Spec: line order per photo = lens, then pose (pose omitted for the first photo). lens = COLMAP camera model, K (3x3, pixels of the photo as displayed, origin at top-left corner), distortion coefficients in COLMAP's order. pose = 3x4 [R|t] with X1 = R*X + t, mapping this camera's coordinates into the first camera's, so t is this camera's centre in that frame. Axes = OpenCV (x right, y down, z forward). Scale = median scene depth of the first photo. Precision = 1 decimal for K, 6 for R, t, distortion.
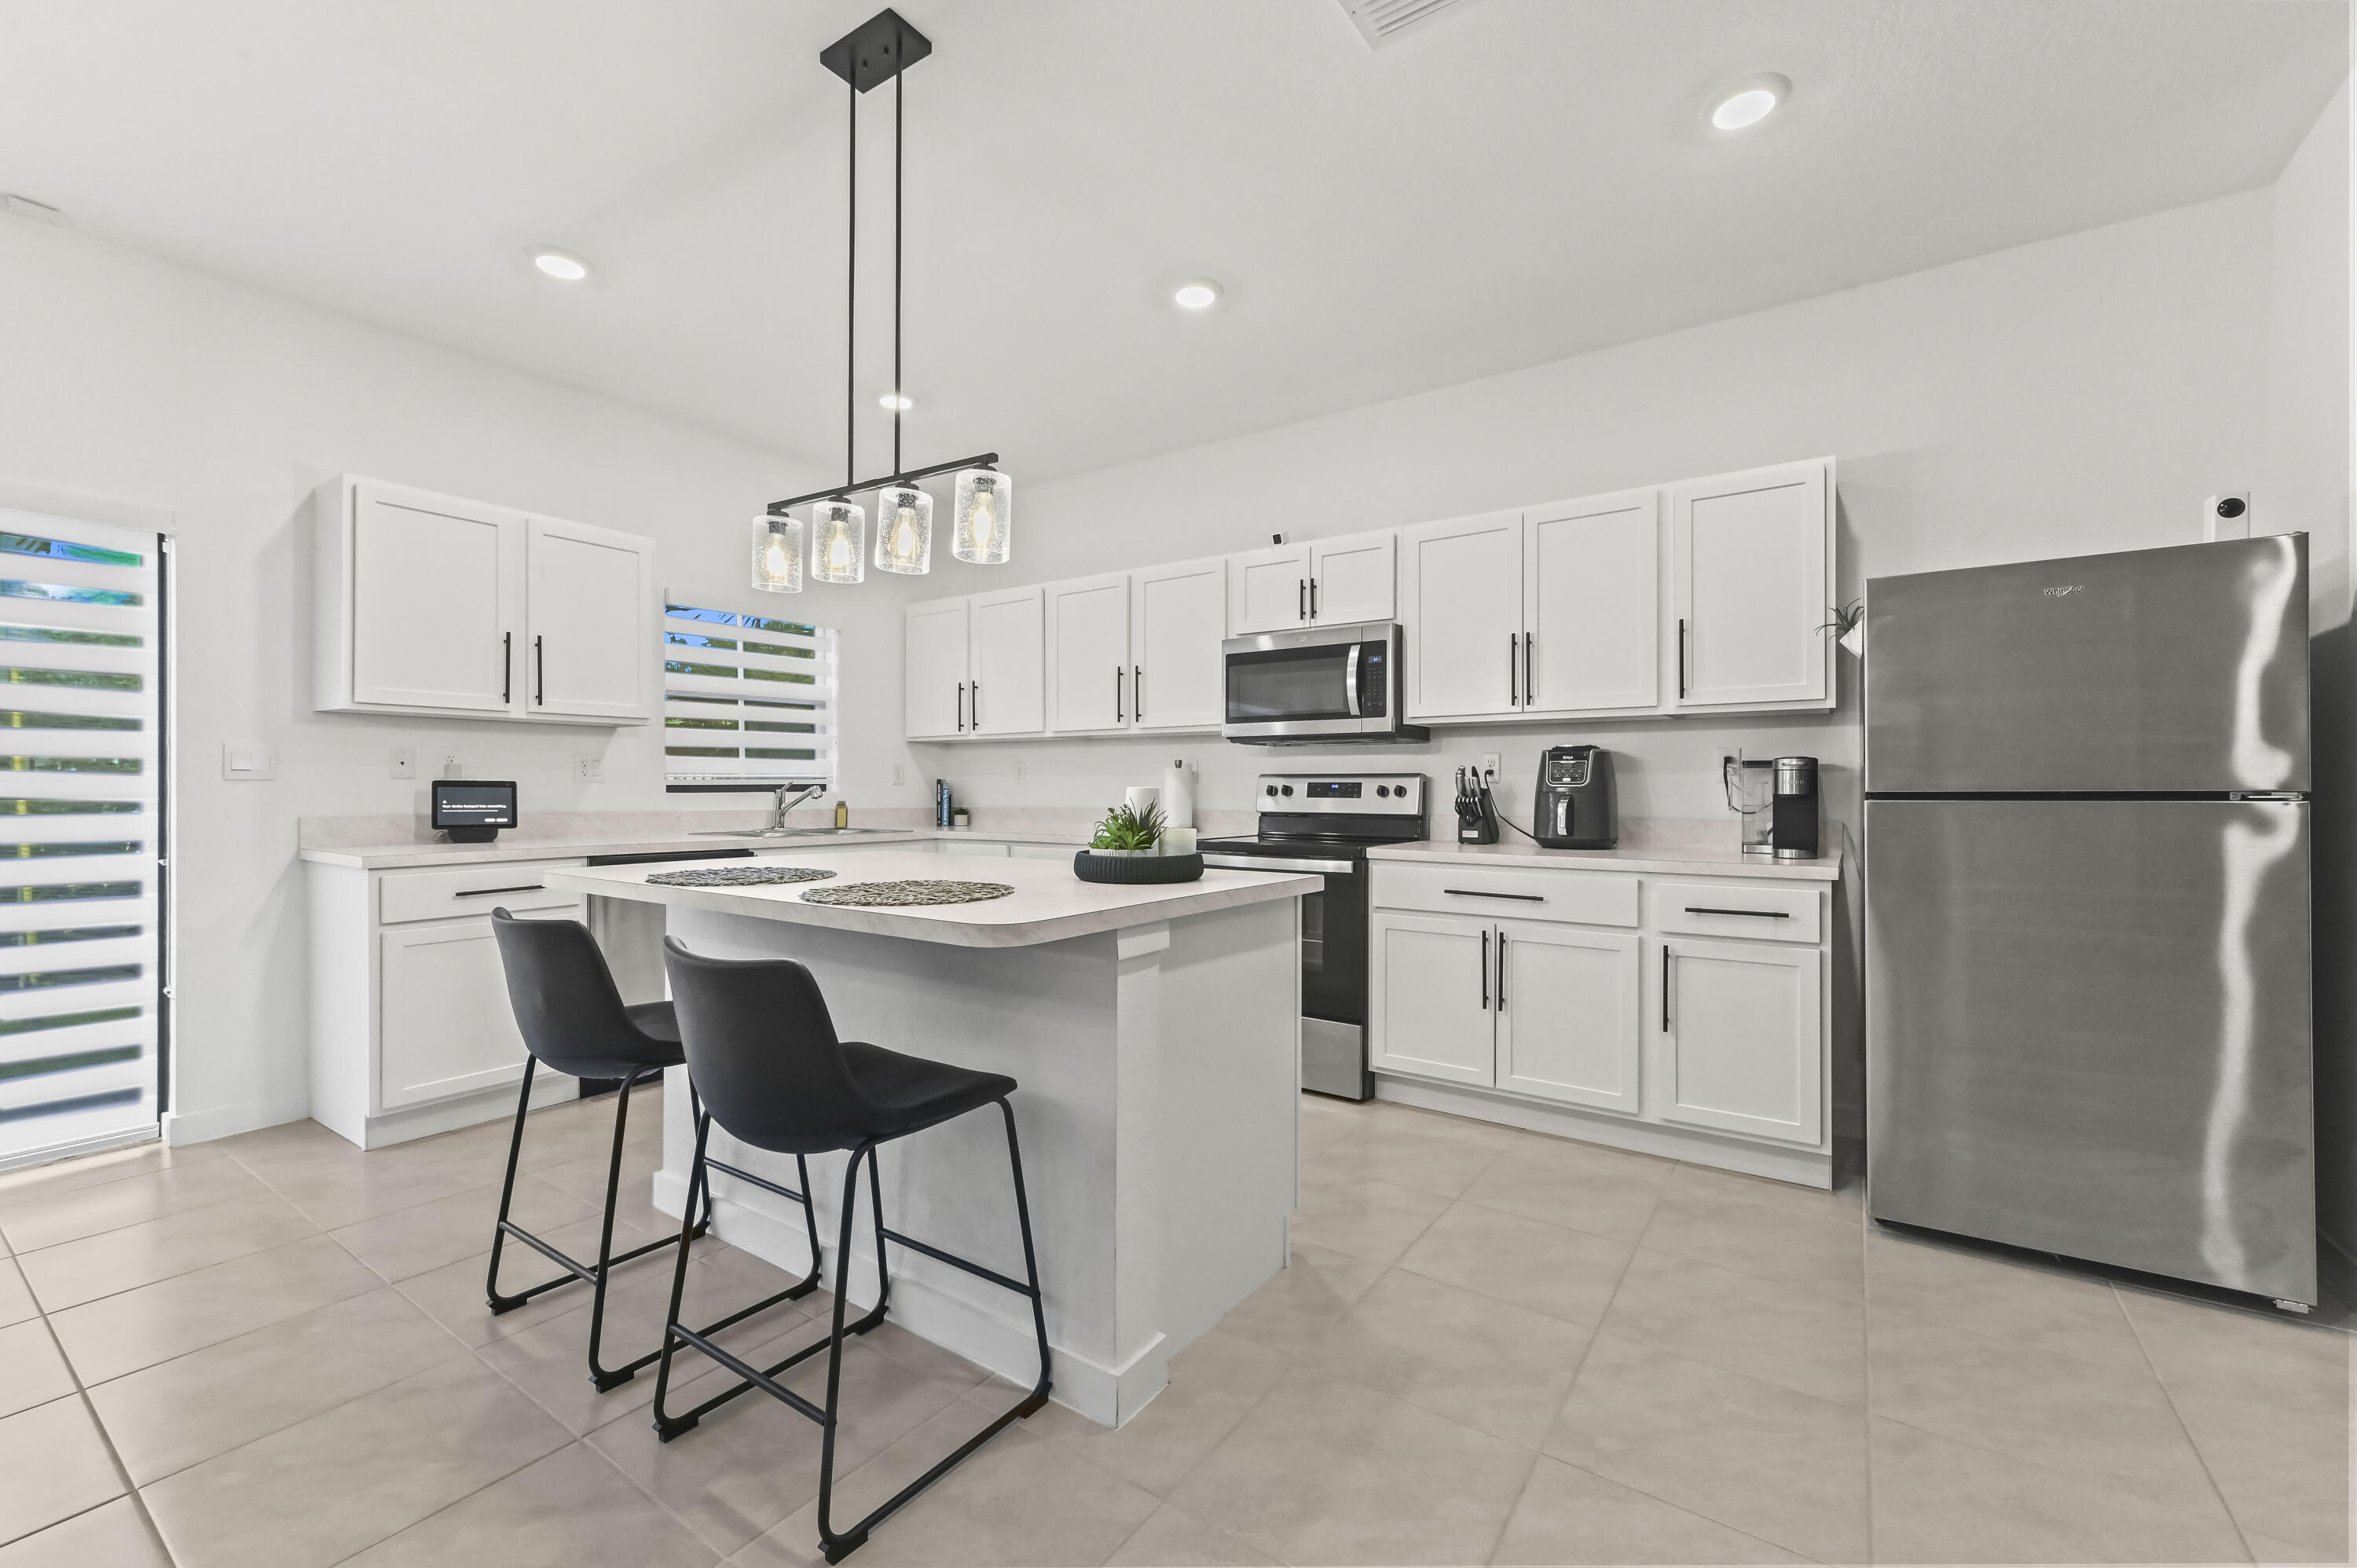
lens RADIAL K [[966.5, 0, 1178.5], [0, 966.5, 786.3], [0, 0, 1]] dist [0.006128, -0.000031]
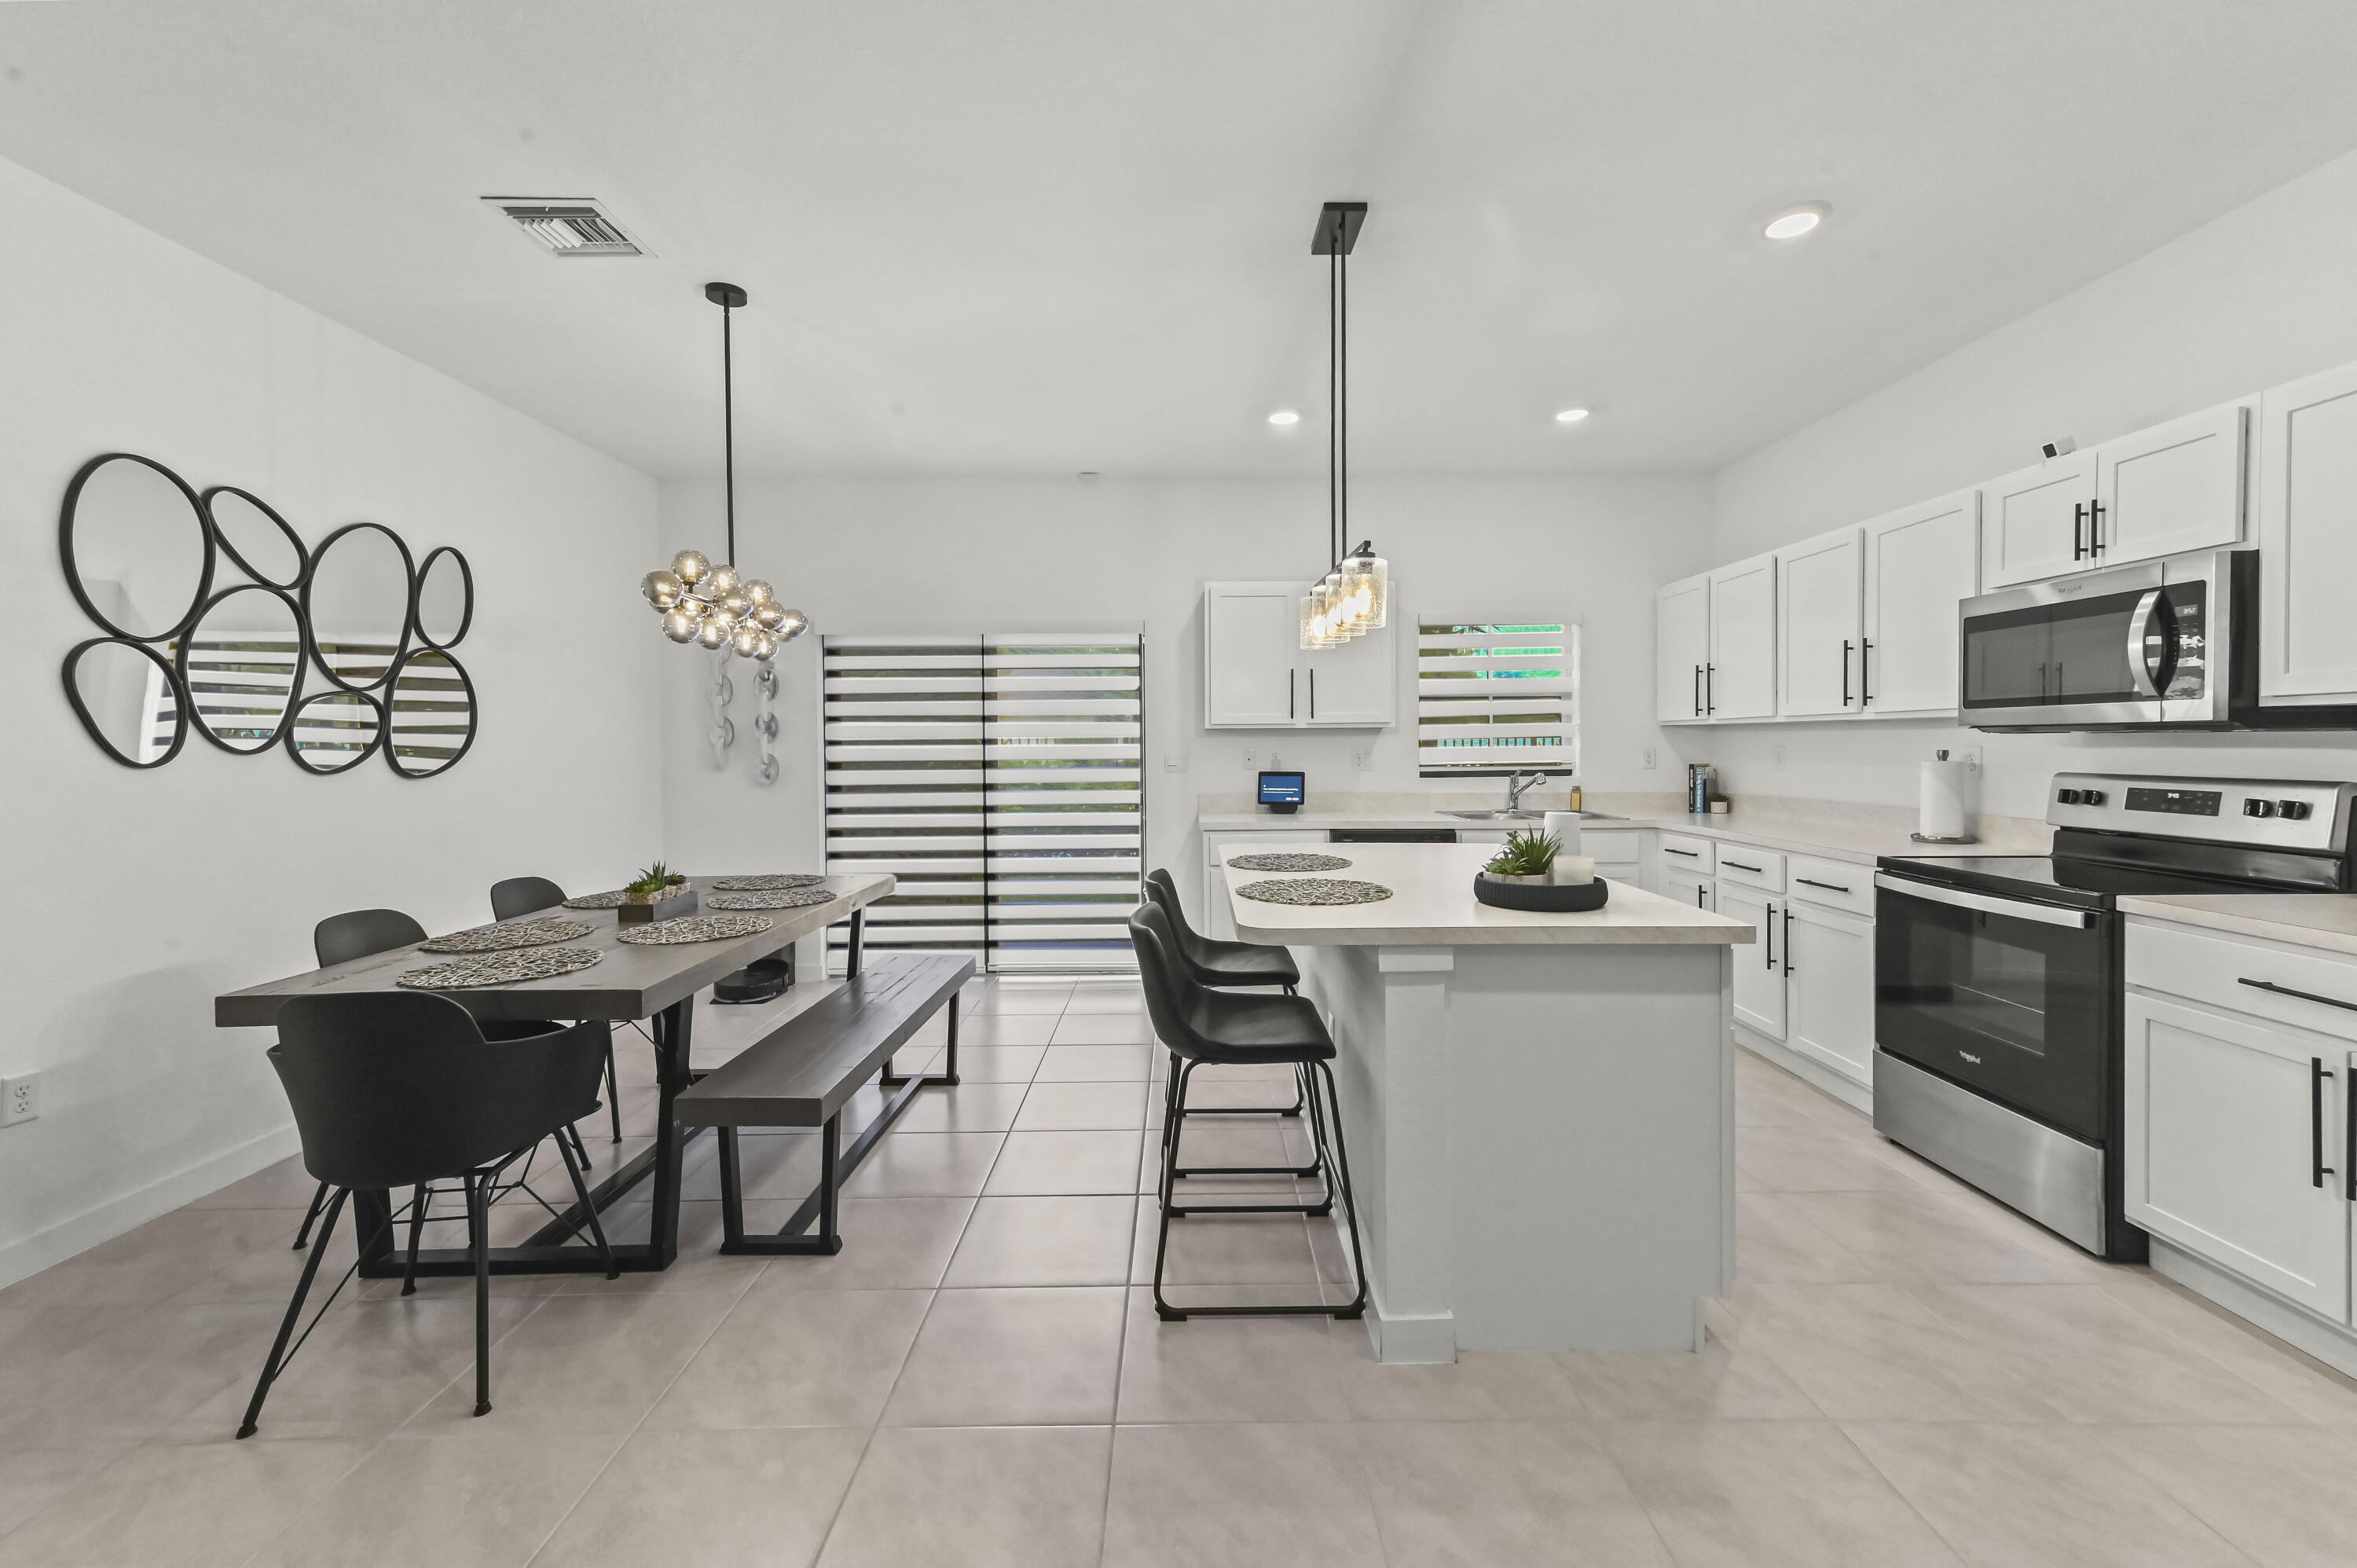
lens RADIAL K [[942.3, 0, 1192.4], [0, 942.3, 755.4], [0, 0, 1]] dist [0.014579, -0.000119]
pose [[0.574867, 0.004770, -0.818233, 0.370439], [0.010019, 0.999867, 0.012868, -0.050881], [0.818185, -0.015595, 0.574743, 0.072902]]
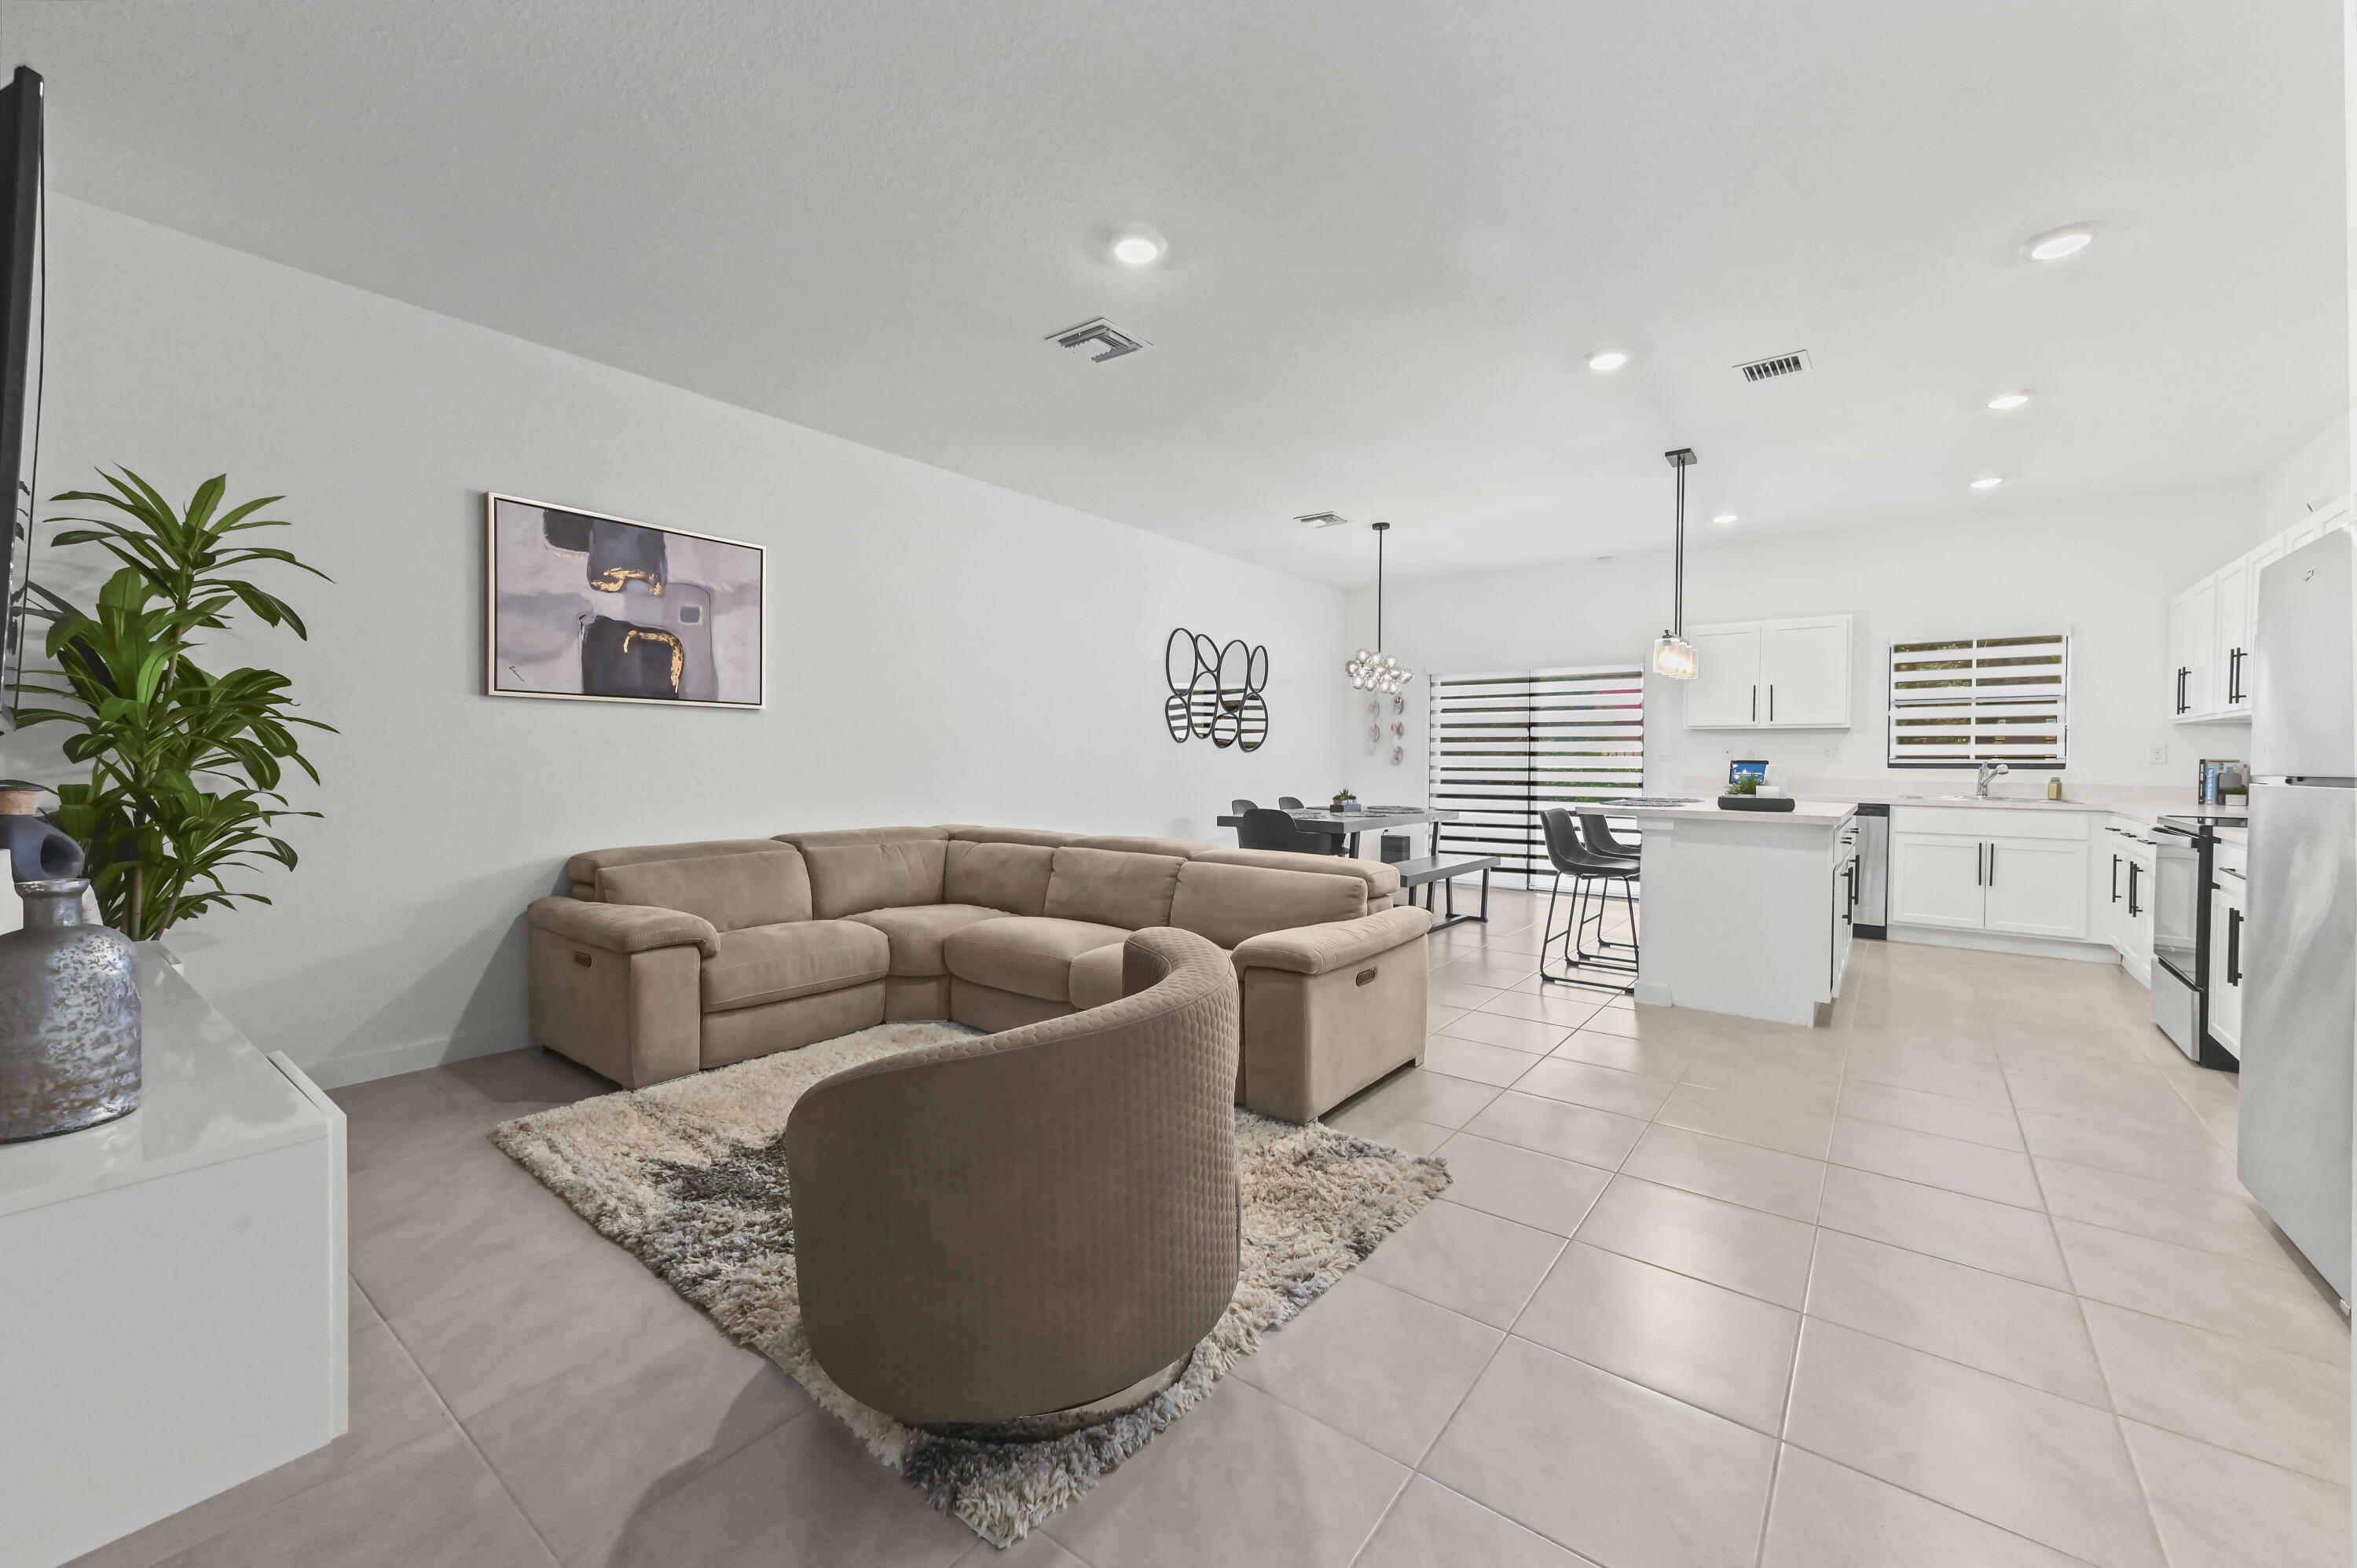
lens RADIAL K [[920.0, 0, 1177.6], [0, 920.0, 772.3], [0, 0, 1]] dist [0.011879, -0.000013]
pose [[-0.059345, 0.014476, -0.998133, 1.264359], [-0.004805, 0.999879, 0.014788, -0.004240], [0.998226, 0.005674, -0.059268, -0.061324]]
